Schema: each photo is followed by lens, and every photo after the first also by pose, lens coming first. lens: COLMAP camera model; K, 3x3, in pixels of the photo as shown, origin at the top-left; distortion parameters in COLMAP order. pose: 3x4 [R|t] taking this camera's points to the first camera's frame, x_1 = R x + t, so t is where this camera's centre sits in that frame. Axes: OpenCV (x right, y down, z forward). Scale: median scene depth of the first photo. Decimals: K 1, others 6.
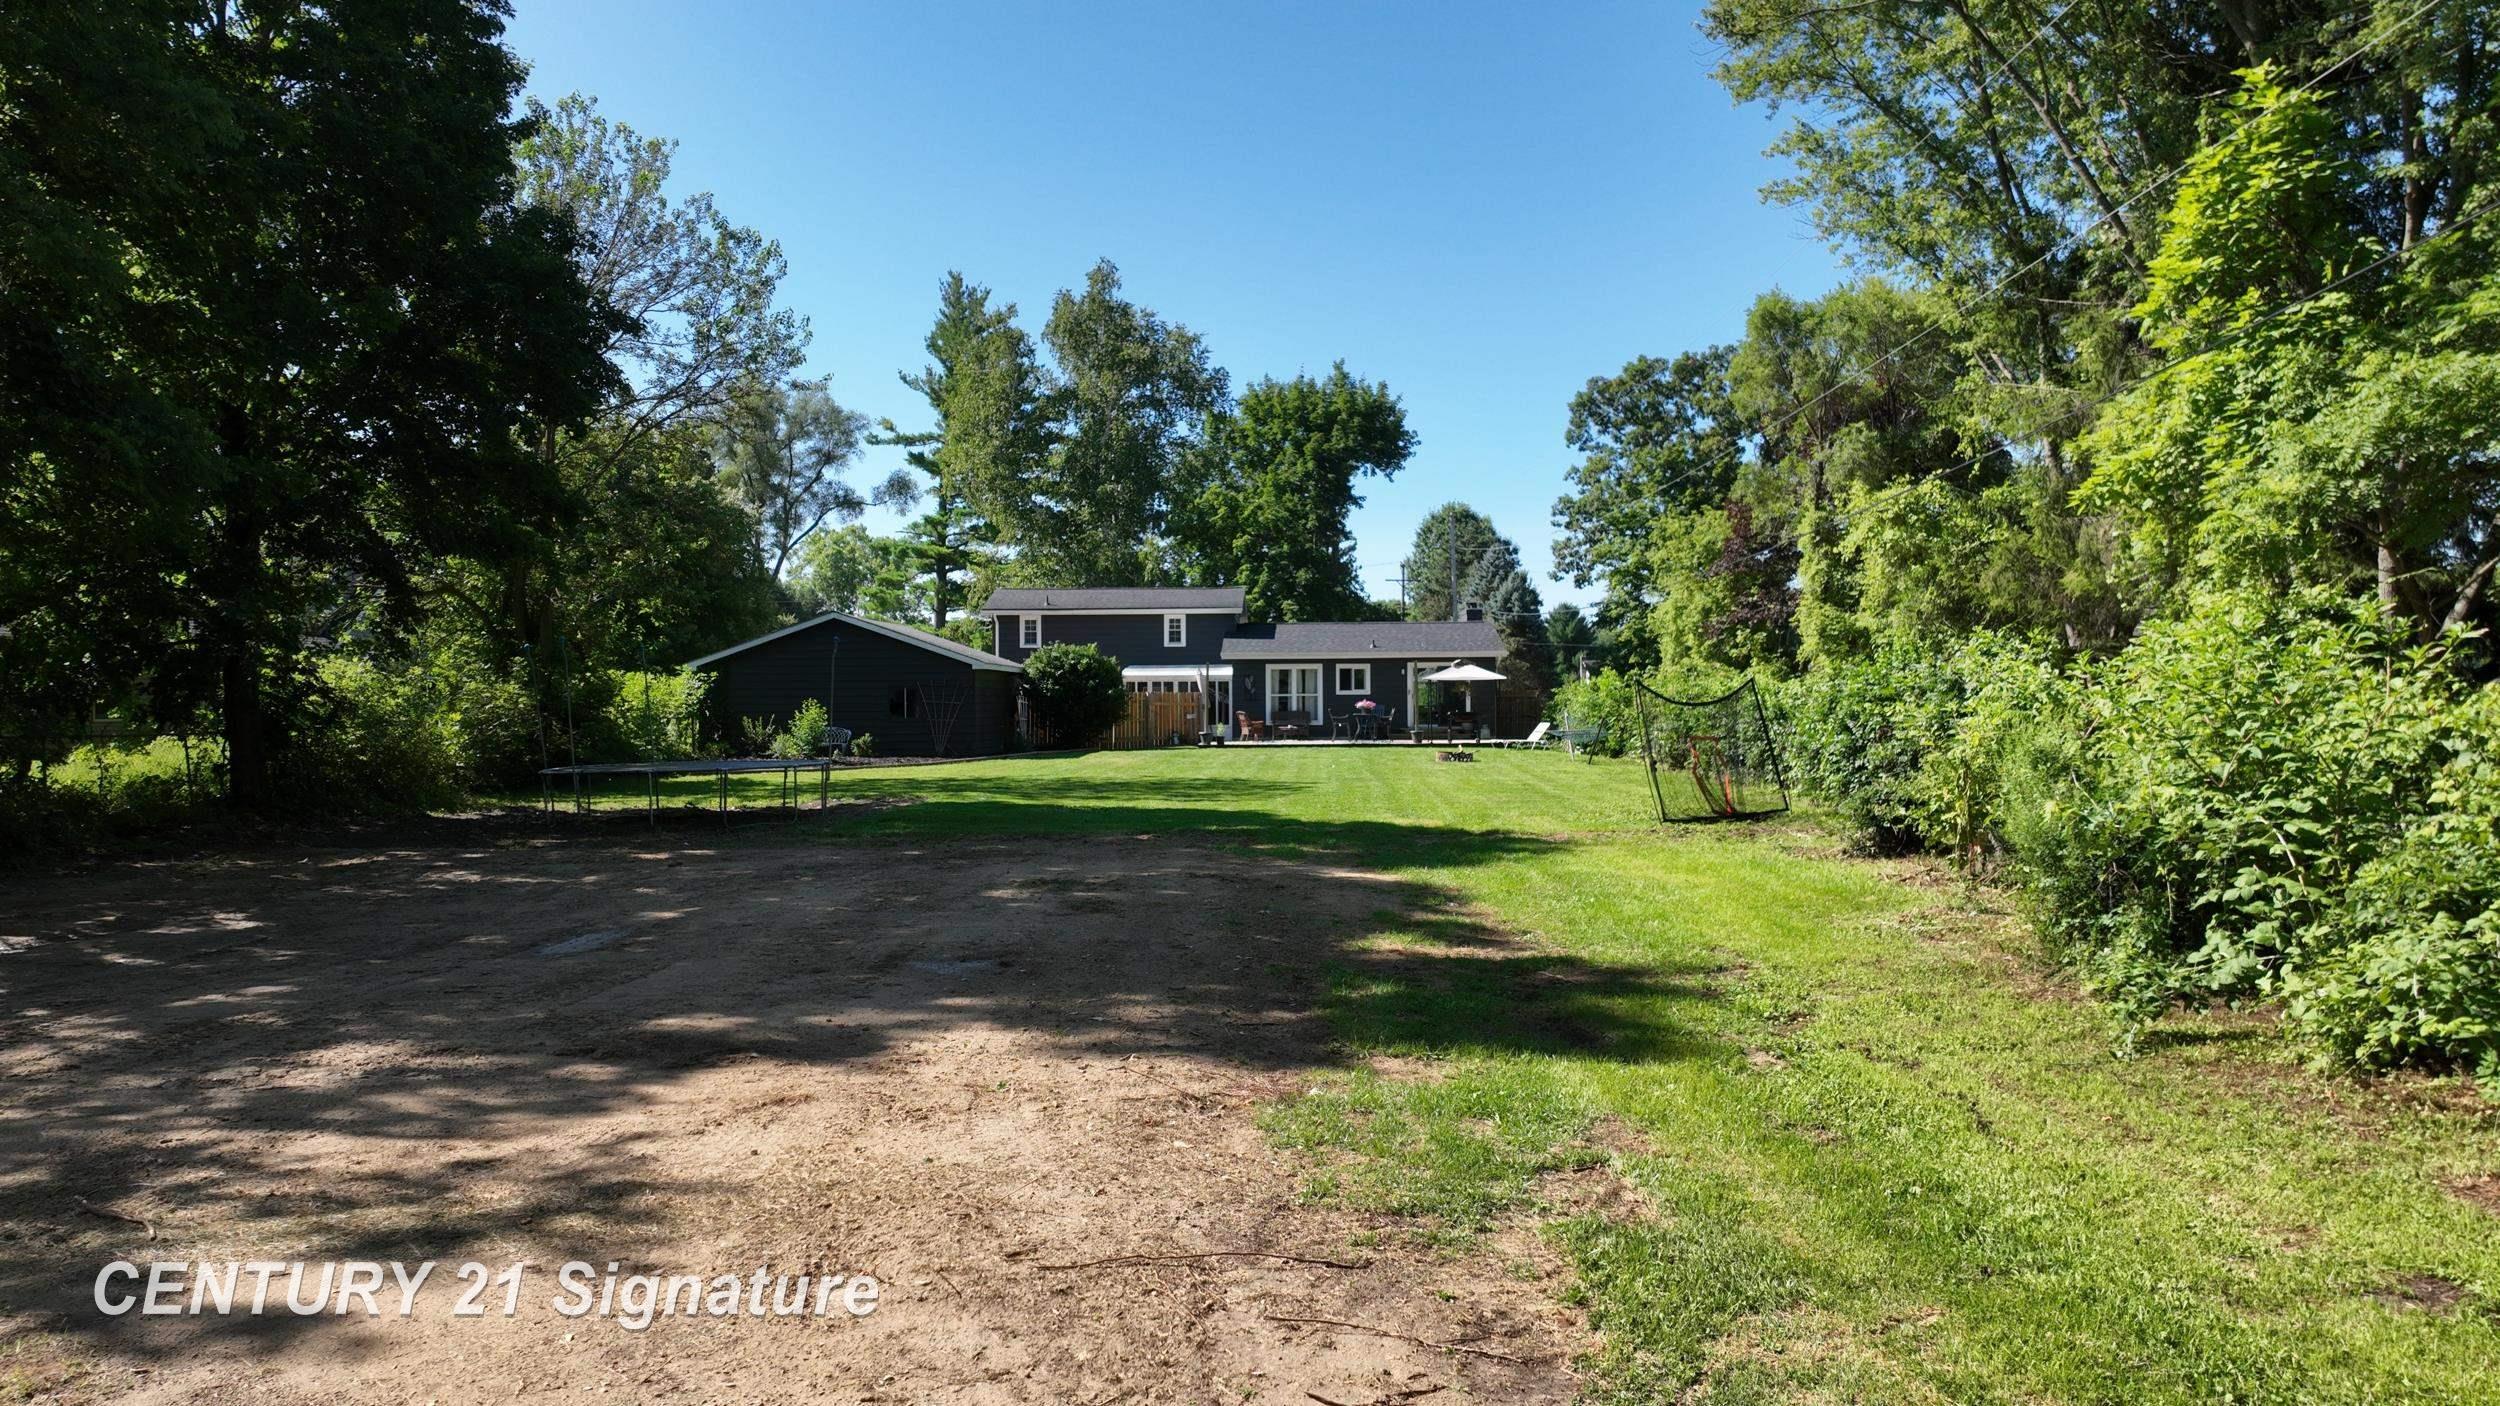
lens RADIAL K [[1784.9, 0, 1251.1], [0, 1784.9, 703.7], [0, 0, 1]] dist [0.002321, -0.000445]
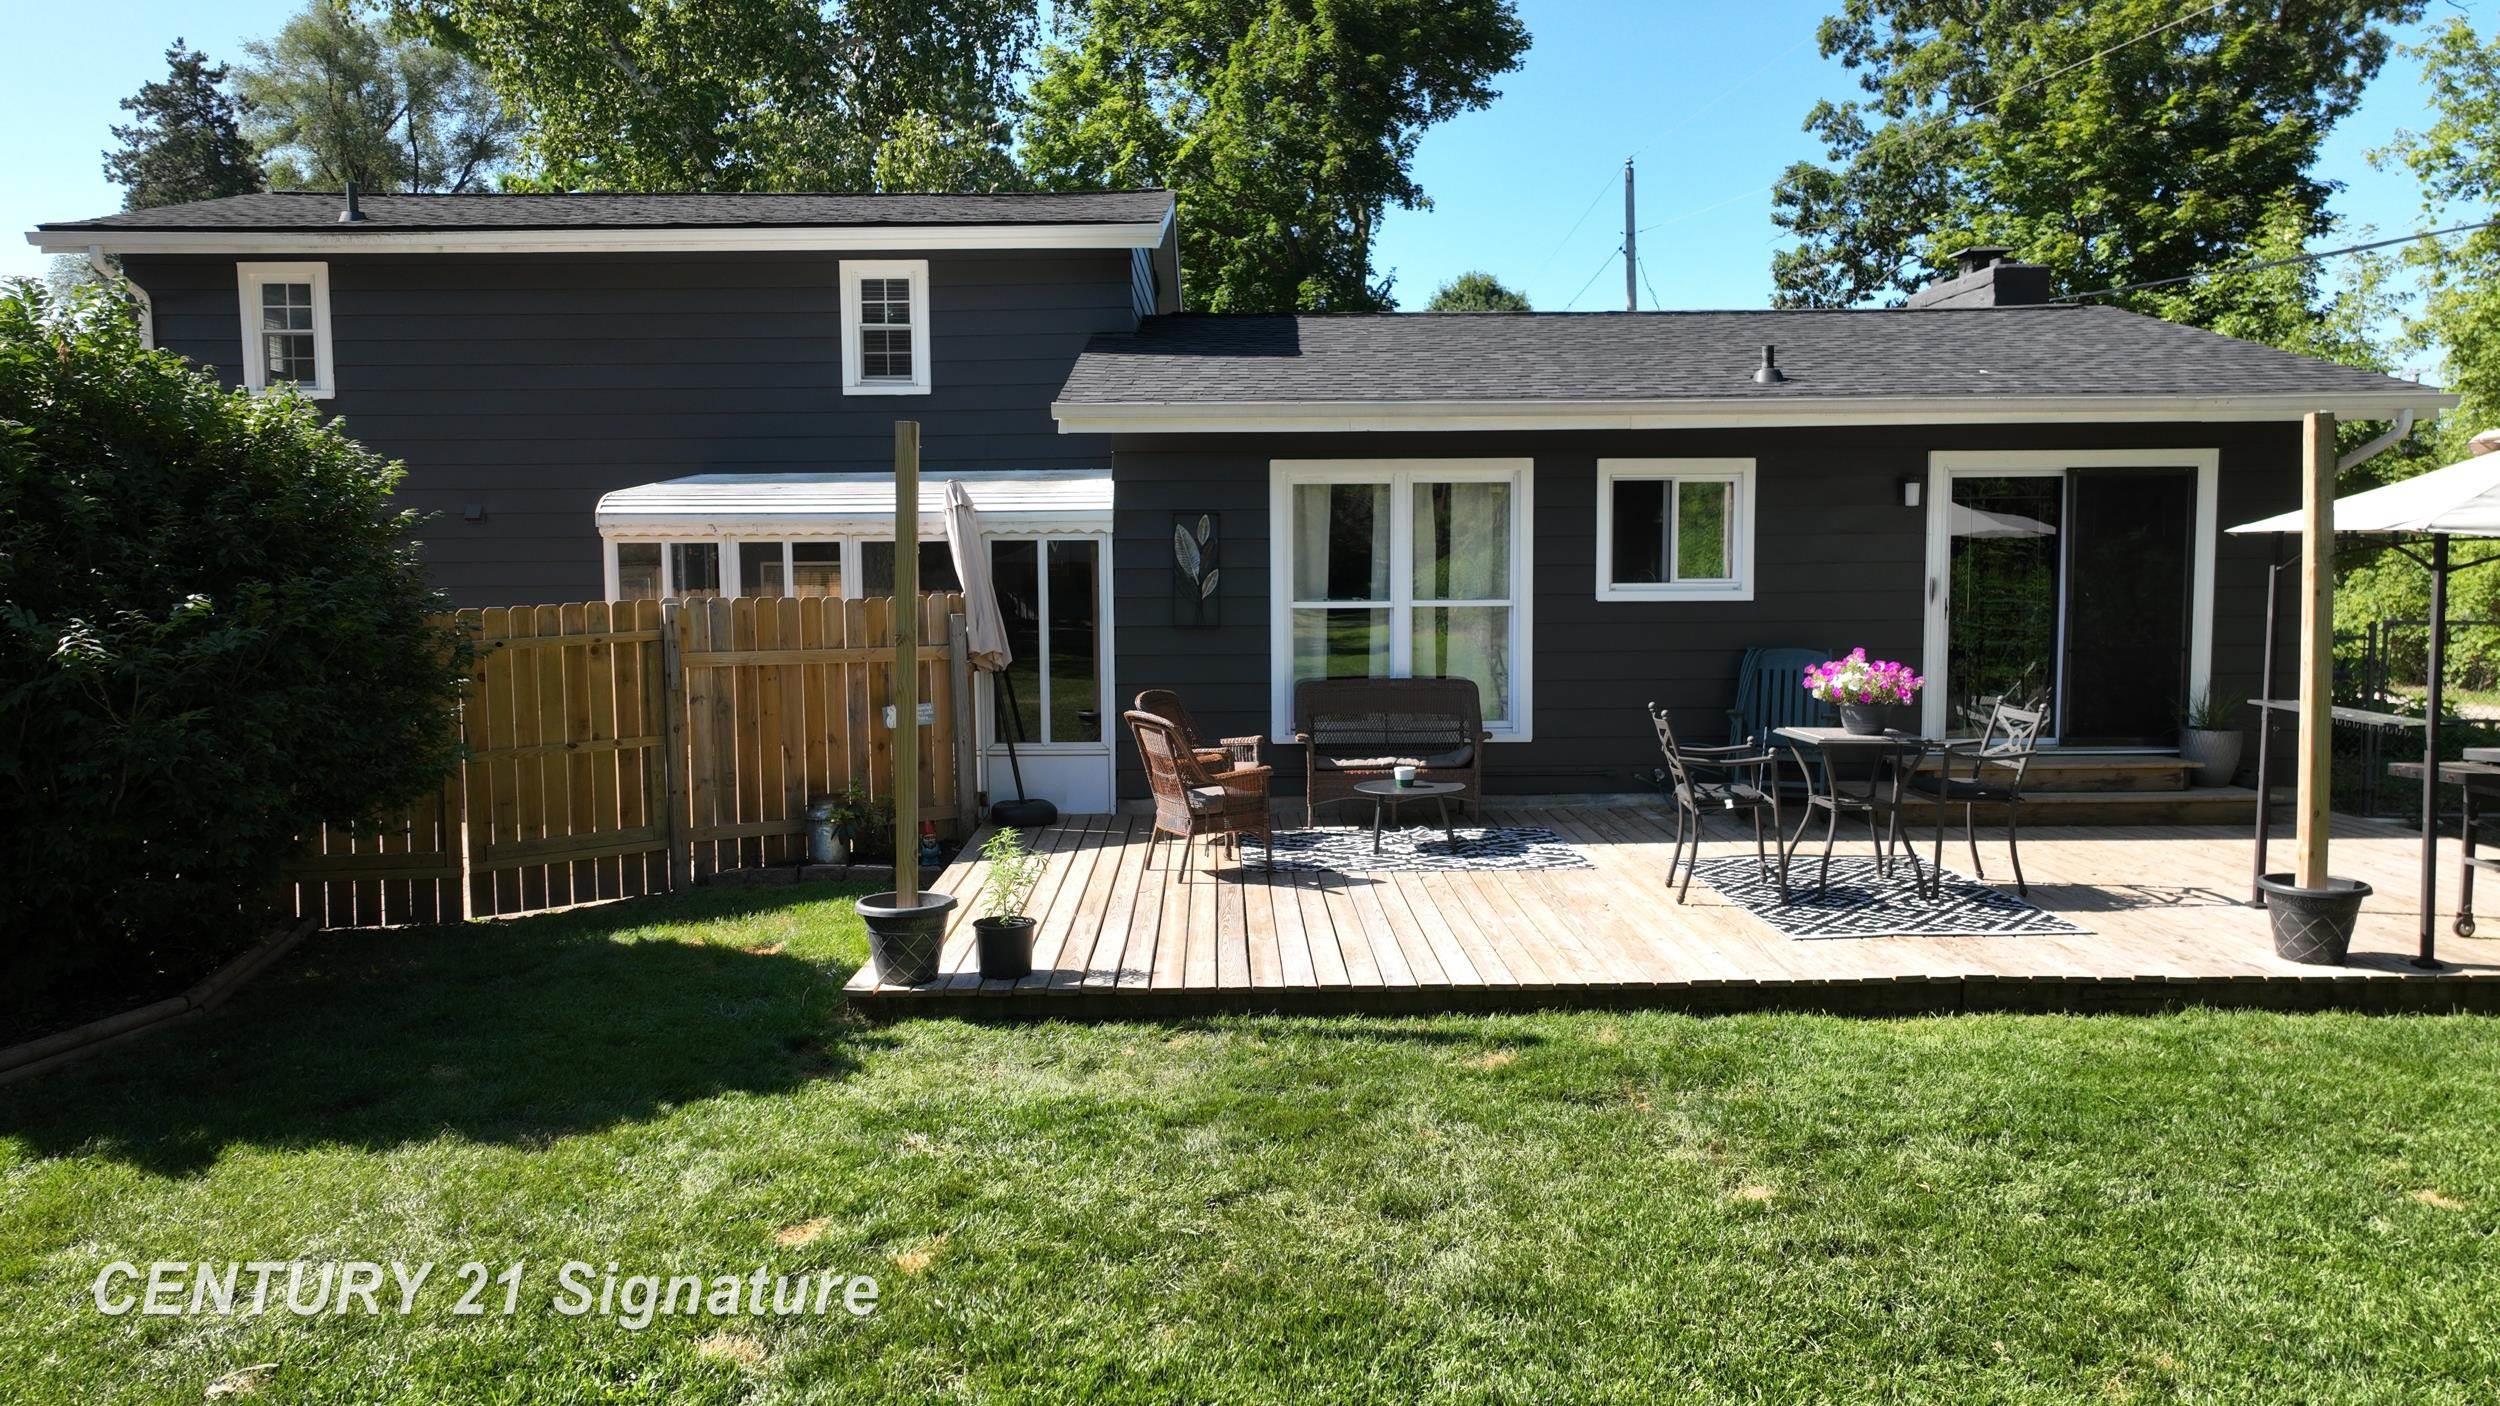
lens RADIAL K [[1784.9, 0, 1245.3], [0, 1784.9, 700.7], [0, 0, 1]] dist [0.002321, -0.000445]
pose [[0.999550, -0.003544, 0.029771, -0.000936], [0.000926, 0.996164, 0.087500, -0.012064], [-0.029967, -0.087433, 0.995720, 0.774715]]
